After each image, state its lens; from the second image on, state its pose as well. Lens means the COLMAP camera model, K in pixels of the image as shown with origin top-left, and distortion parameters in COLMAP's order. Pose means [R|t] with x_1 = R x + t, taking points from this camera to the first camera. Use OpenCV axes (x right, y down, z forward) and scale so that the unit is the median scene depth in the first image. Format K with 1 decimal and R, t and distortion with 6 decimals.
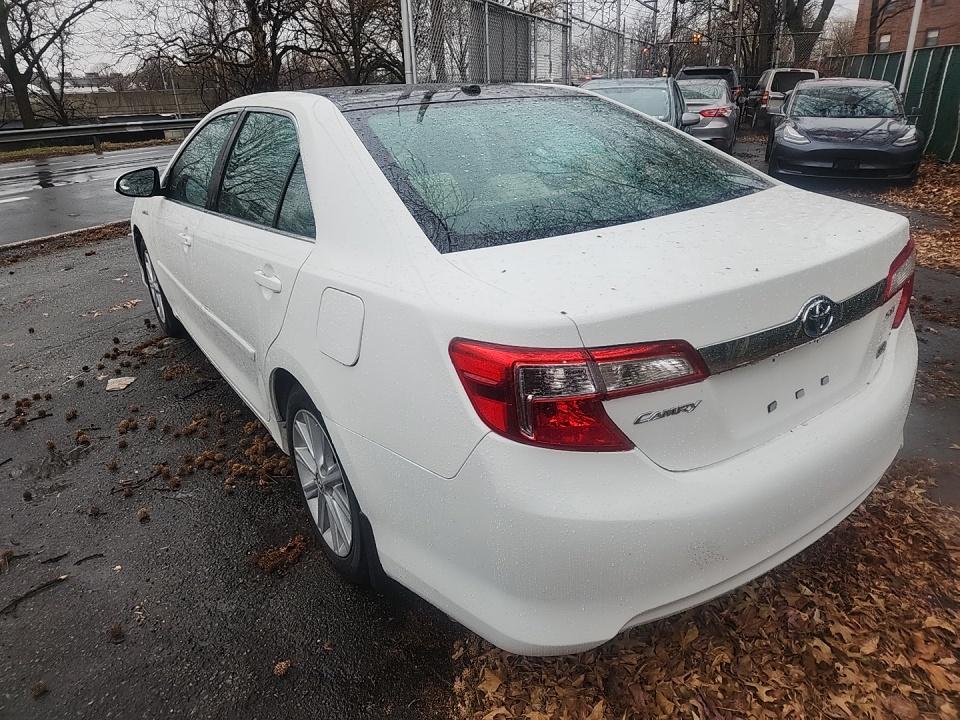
lens RADIAL K [[660.5, 0, 480.0], [0, 660.5, 360.0], [0, 0, 1]] dist [0.062641, -0.053780]
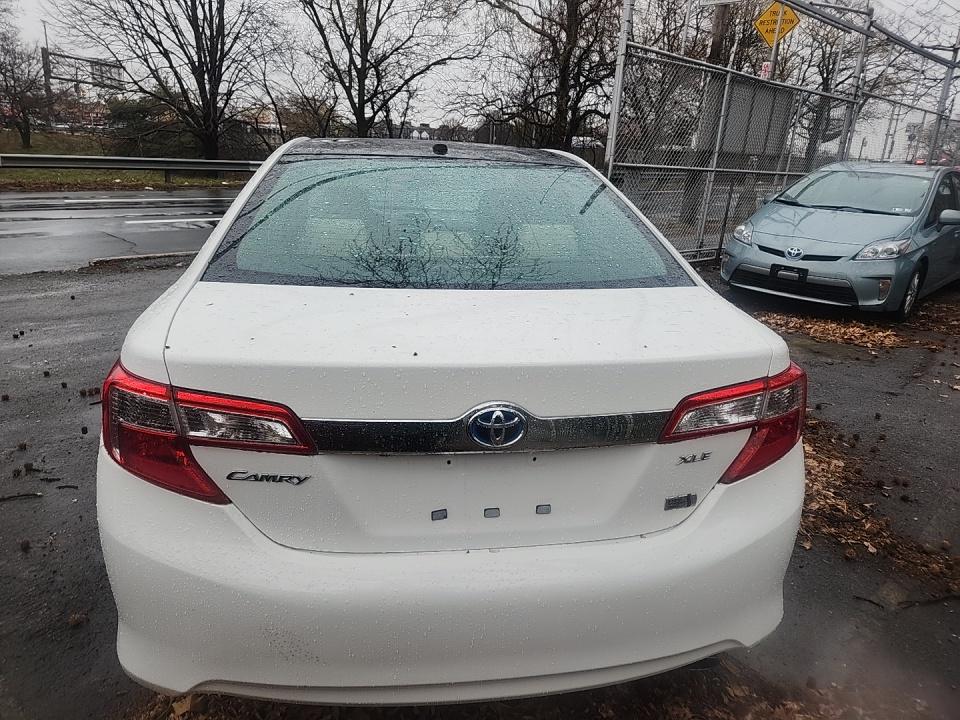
lens RADIAL K [[660.5, 0, 480.0], [0, 660.5, 360.0], [0, 0, 1]] dist [0.062641, -0.053780]
pose [[0.889071, 0.210717, -0.406387, 0.124707], [-0.243811, 0.969334, -0.030784, -0.017708], [0.387438, 0.126451, 0.913182, 0.031992]]
